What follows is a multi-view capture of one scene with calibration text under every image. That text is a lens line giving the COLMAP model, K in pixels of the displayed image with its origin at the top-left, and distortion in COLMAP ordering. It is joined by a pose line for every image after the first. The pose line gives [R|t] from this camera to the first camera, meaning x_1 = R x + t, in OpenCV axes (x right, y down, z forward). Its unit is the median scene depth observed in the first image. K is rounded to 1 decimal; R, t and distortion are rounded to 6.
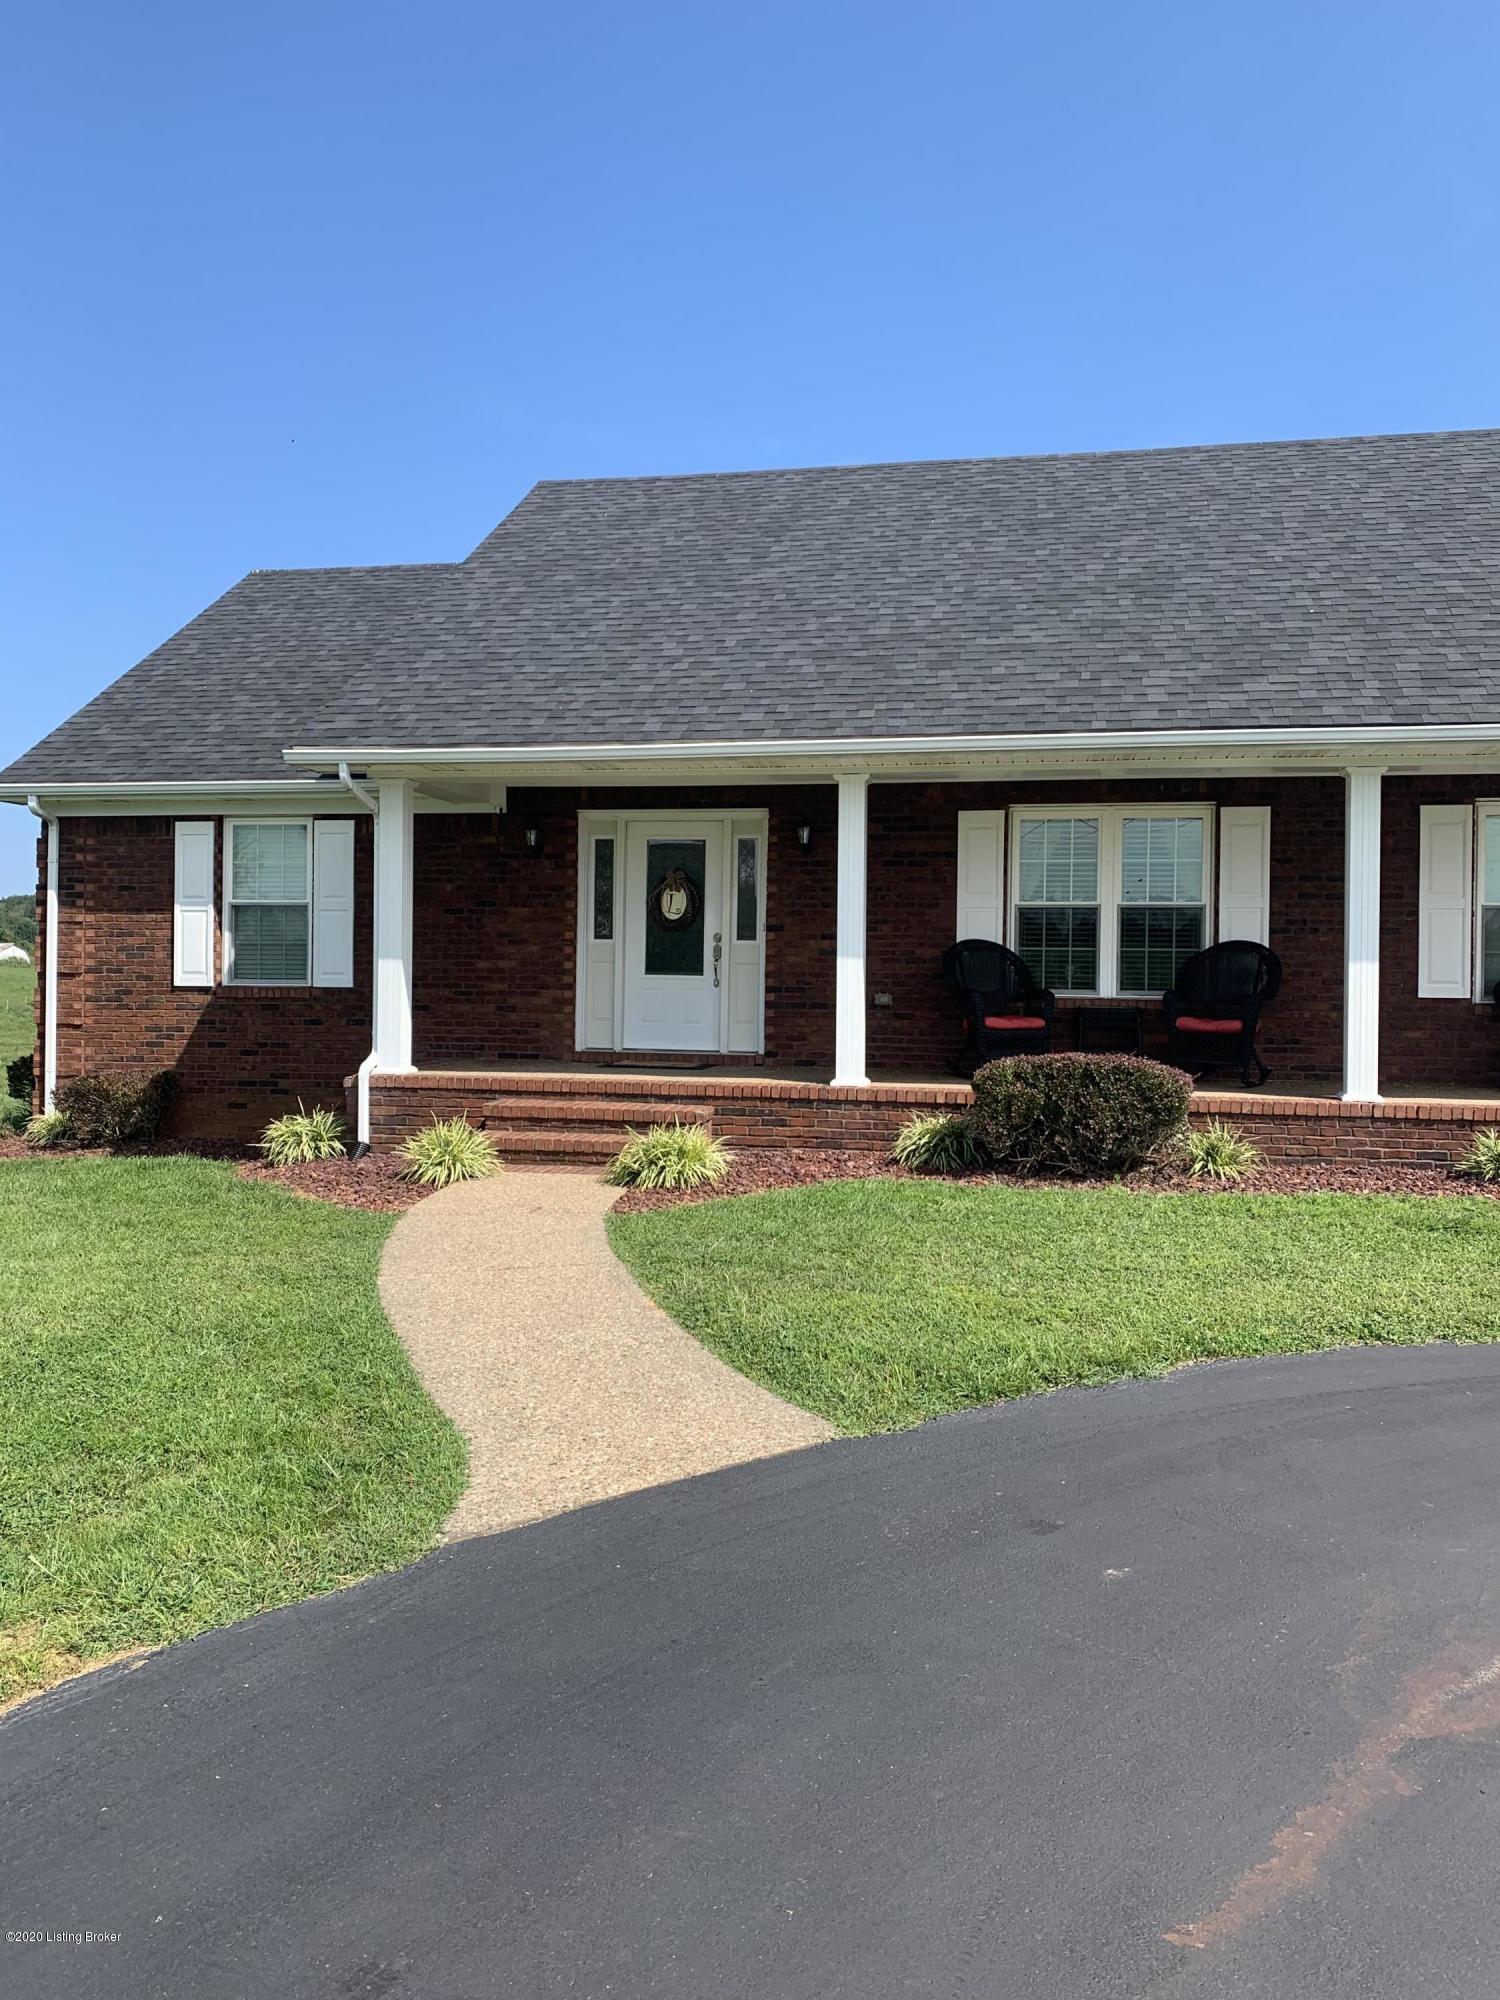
lens RADIAL K [[1524.7, 0, 750.0], [0, 1524.7, 1000.0], [0, 0, 1]] dist [0.014072, 0.004207]
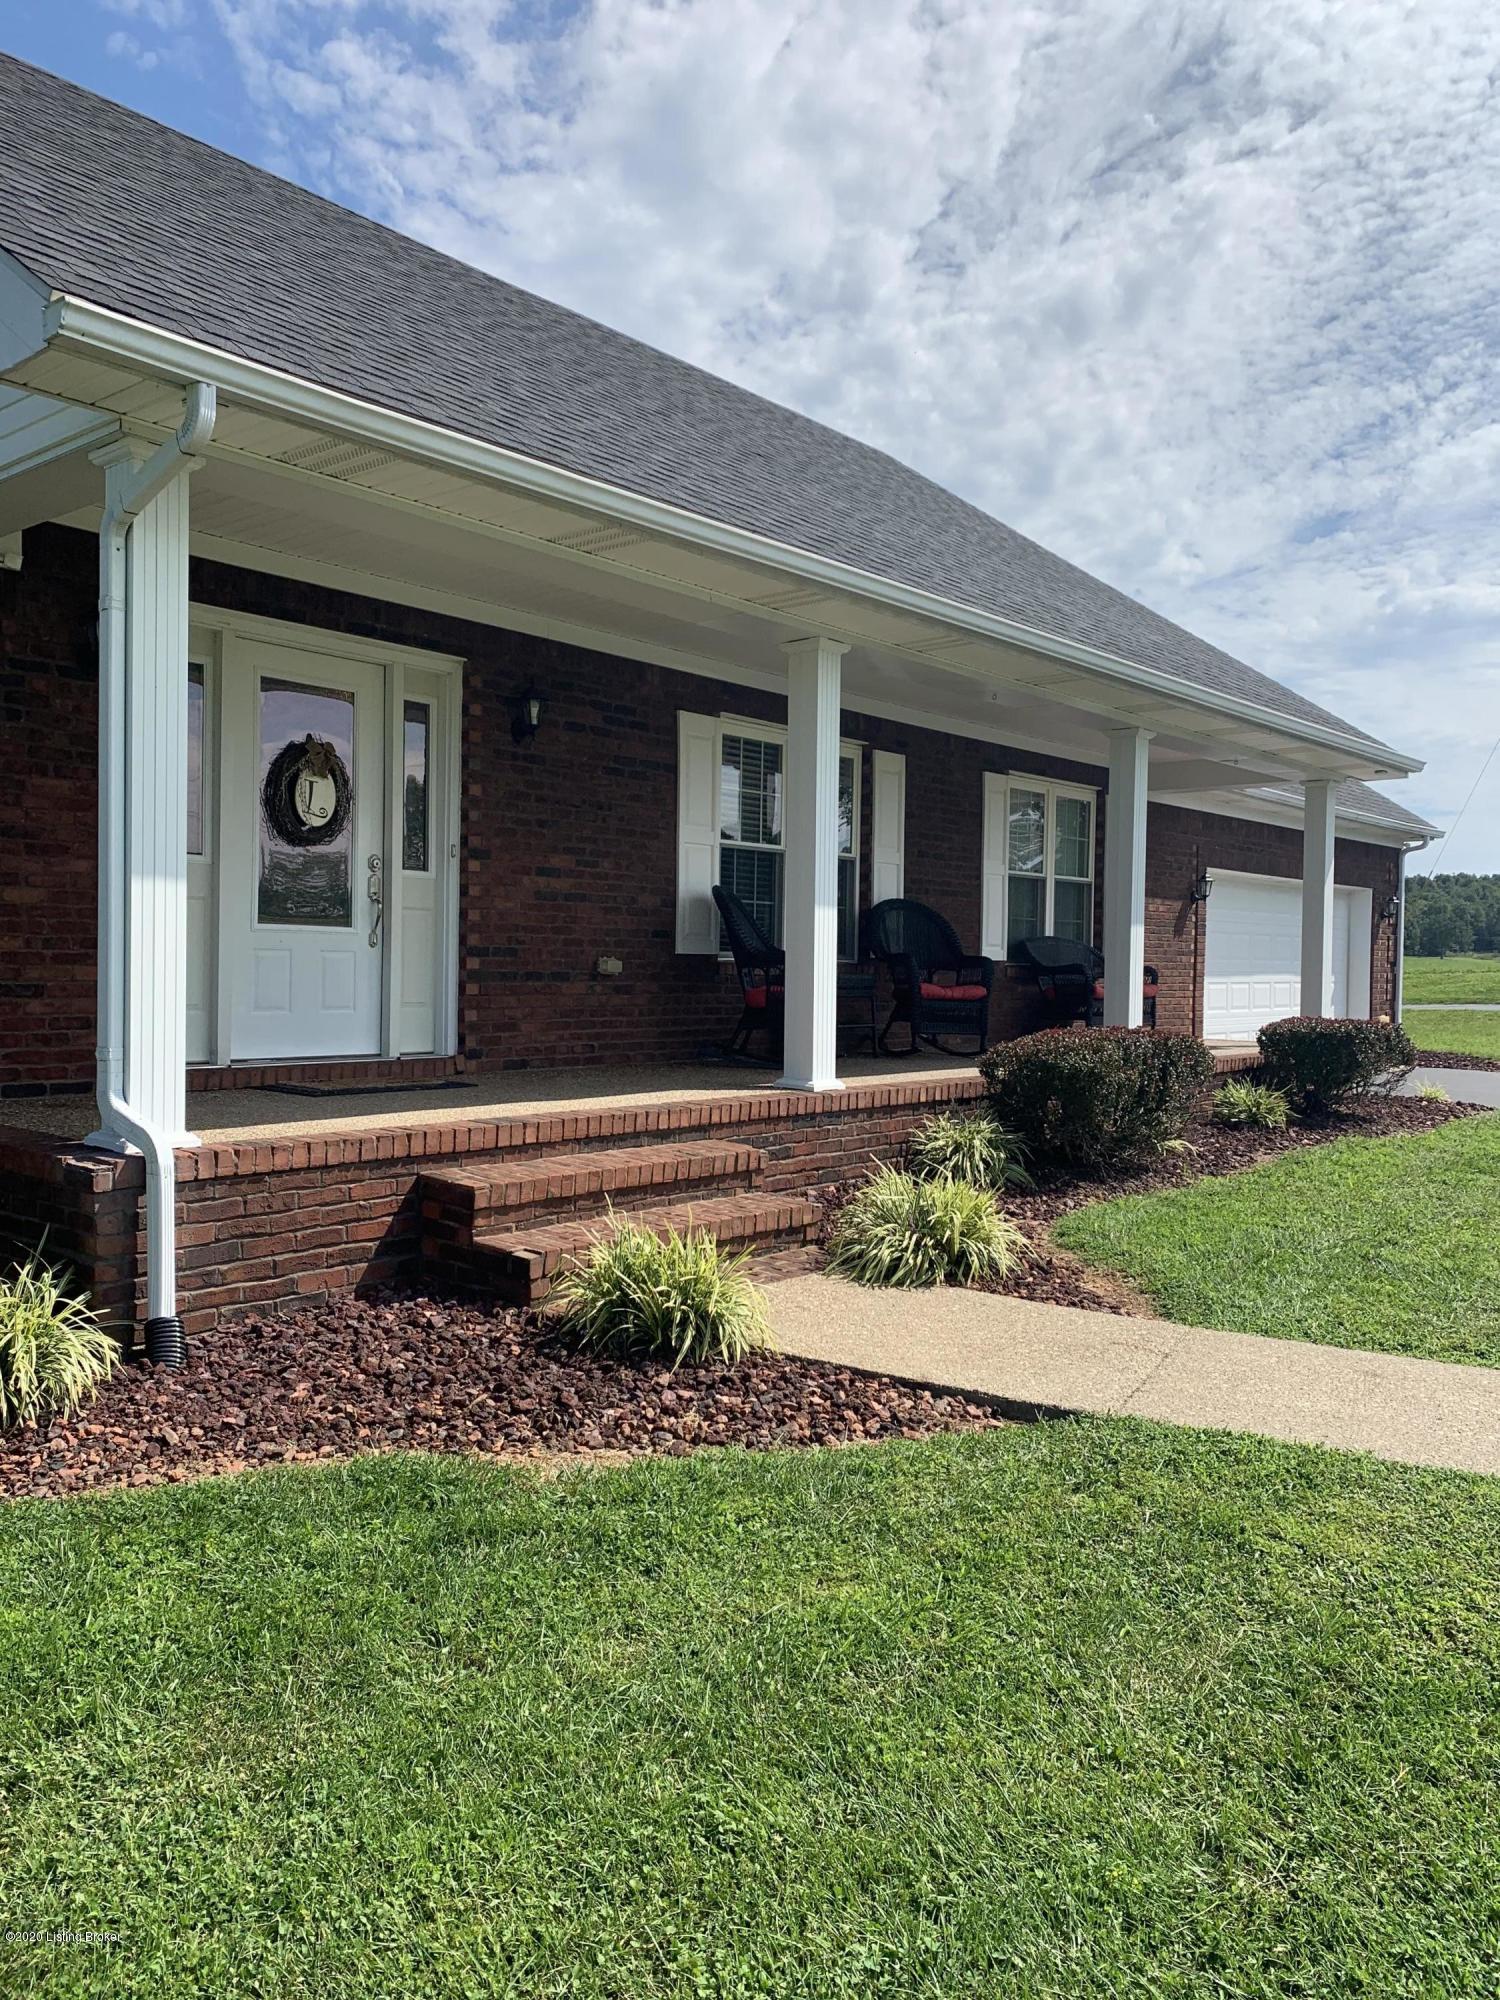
lens RADIAL K [[1524.7, 0, 750.0], [0, 1524.7, 1000.0], [0, 0, 1]] dist [0.014072, 0.004207]
pose [[0.476286, -0.025391, 0.878924, -0.485720], [0.005152, 0.999646, 0.026087, -0.002673], [-0.879275, -0.007897, 0.476248, 0.601827]]
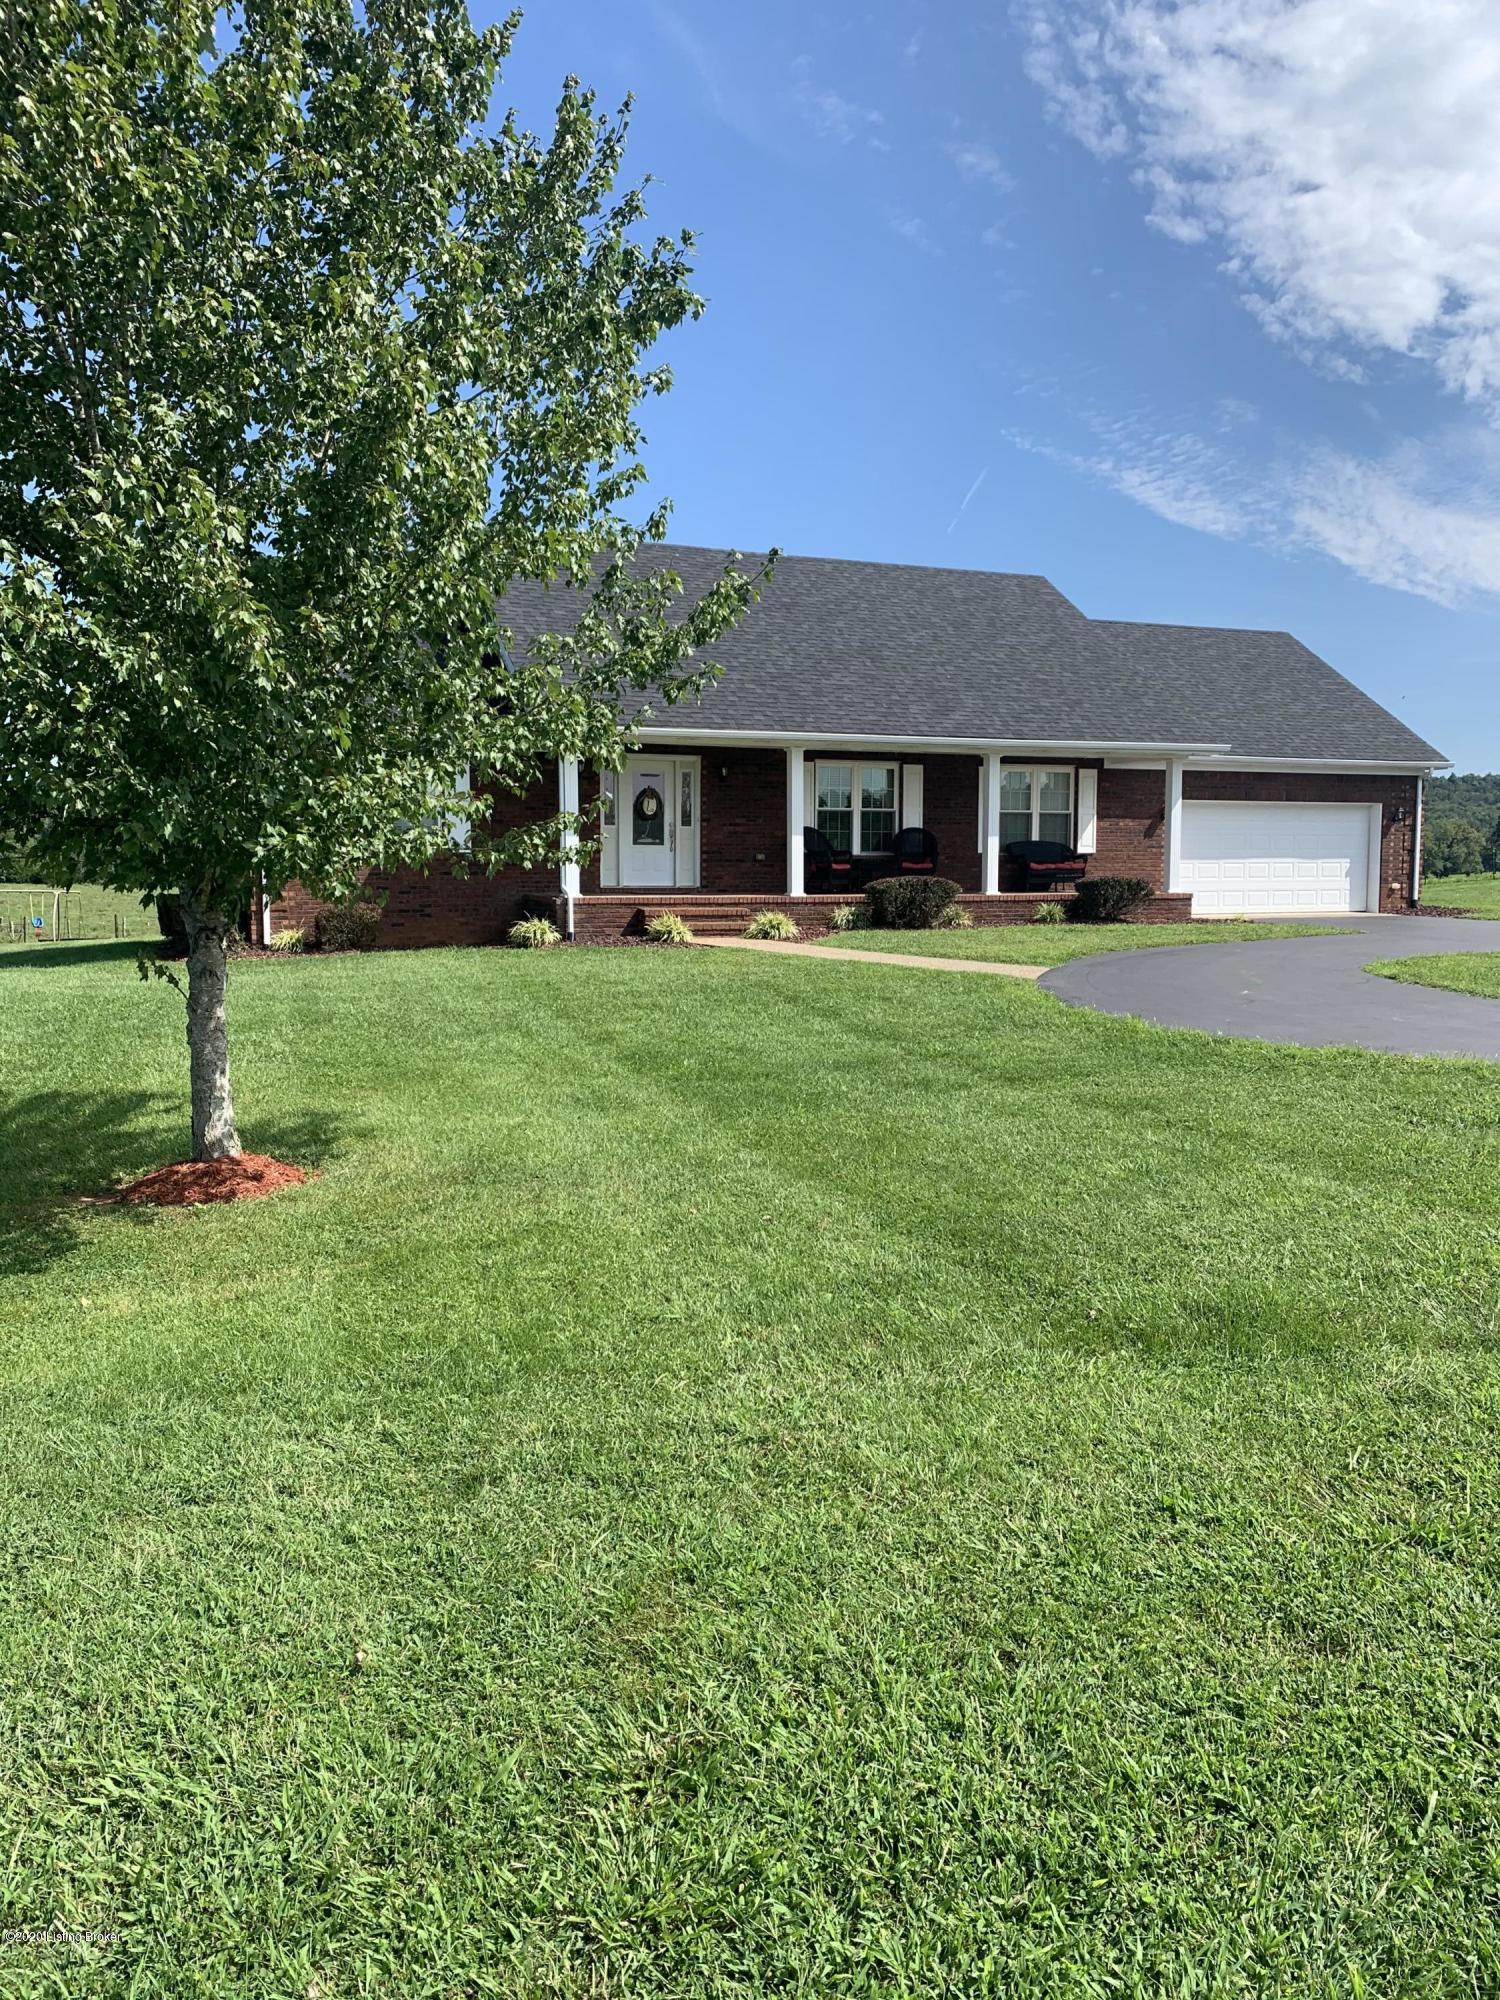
lens RADIAL K [[1524.7, 0, 750.0], [0, 1524.7, 1000.0], [0, 0, 1]] dist [0.014072, 0.004207]
pose [[0.831188, -0.061932, 0.552531, -1.022256], [0.017250, 0.996171, 0.085709, 0.014636], [-0.555724, -0.061709, 0.829074, -0.651456]]
